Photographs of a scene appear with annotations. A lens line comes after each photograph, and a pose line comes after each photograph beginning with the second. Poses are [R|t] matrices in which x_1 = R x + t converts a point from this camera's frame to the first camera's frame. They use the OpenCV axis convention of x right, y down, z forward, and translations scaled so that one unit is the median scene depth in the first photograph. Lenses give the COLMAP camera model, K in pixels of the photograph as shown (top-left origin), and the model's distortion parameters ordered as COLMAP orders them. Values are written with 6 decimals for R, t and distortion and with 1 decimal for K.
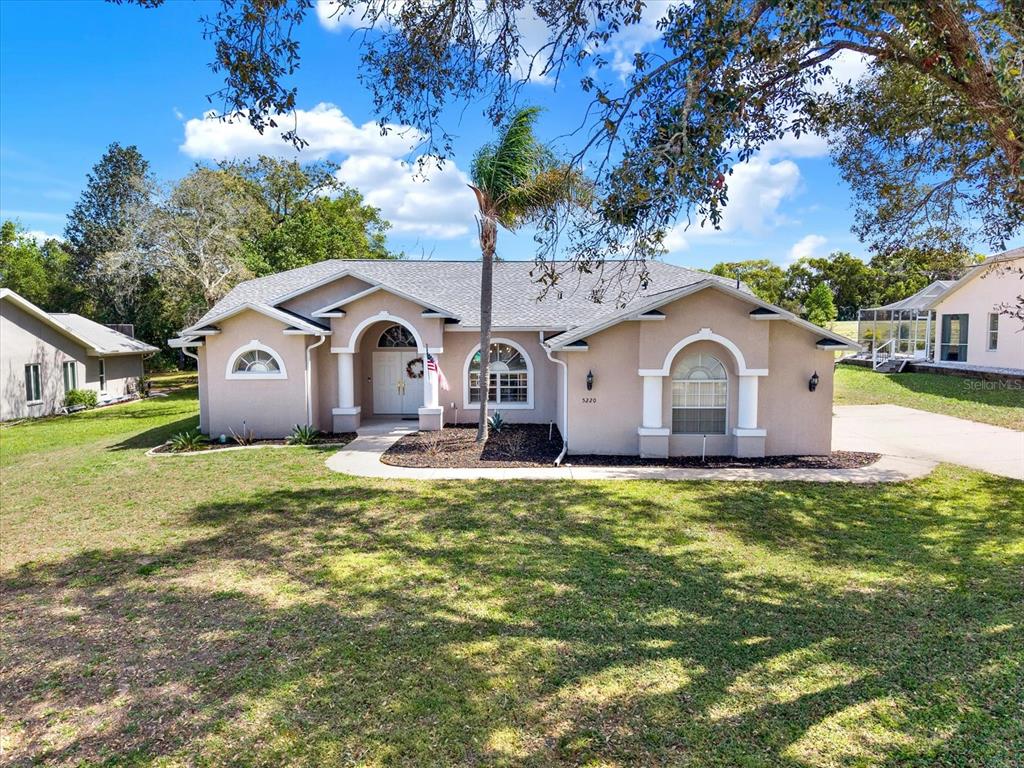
lens RADIAL K [[704.8, 0, 515.9], [0, 704.8, 382.4], [0, 0, 1]] dist [0.029692, -0.034870]
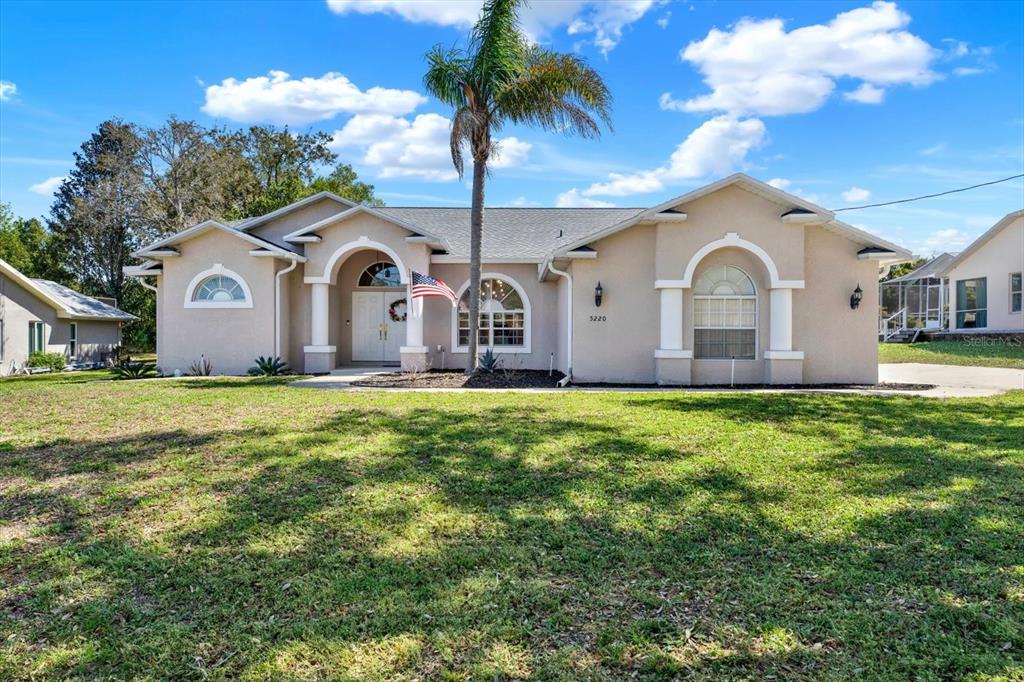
lens RADIAL K [[688.4, 0, 512.0], [0, 688.4, 341.0], [0, 0, 1]] dist [-0.046782, 0.078103]
pose [[0.999976, 0.005663, 0.003910, -0.002250], [-0.005338, 0.996884, -0.078707, 0.118438], [-0.004343, 0.078684, 0.996890, 0.171321]]
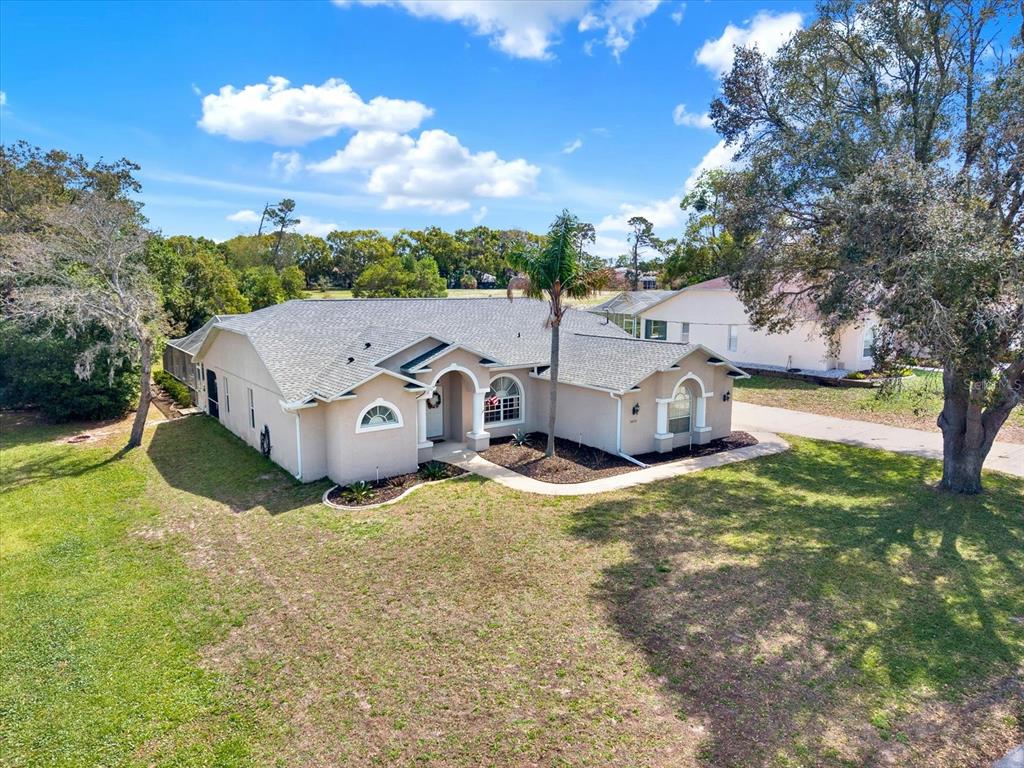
lens RADIAL K [[704.8, 0, 515.9], [0, 704.8, 382.4], [0, 0, 1]] dist [0.029692, -0.034870]
pose [[0.803583, -0.086398, 0.588889, -1.020610], [0.042222, 0.995190, 0.088392, -0.210002], [-0.593694, -0.046166, 0.803366, -0.105064]]
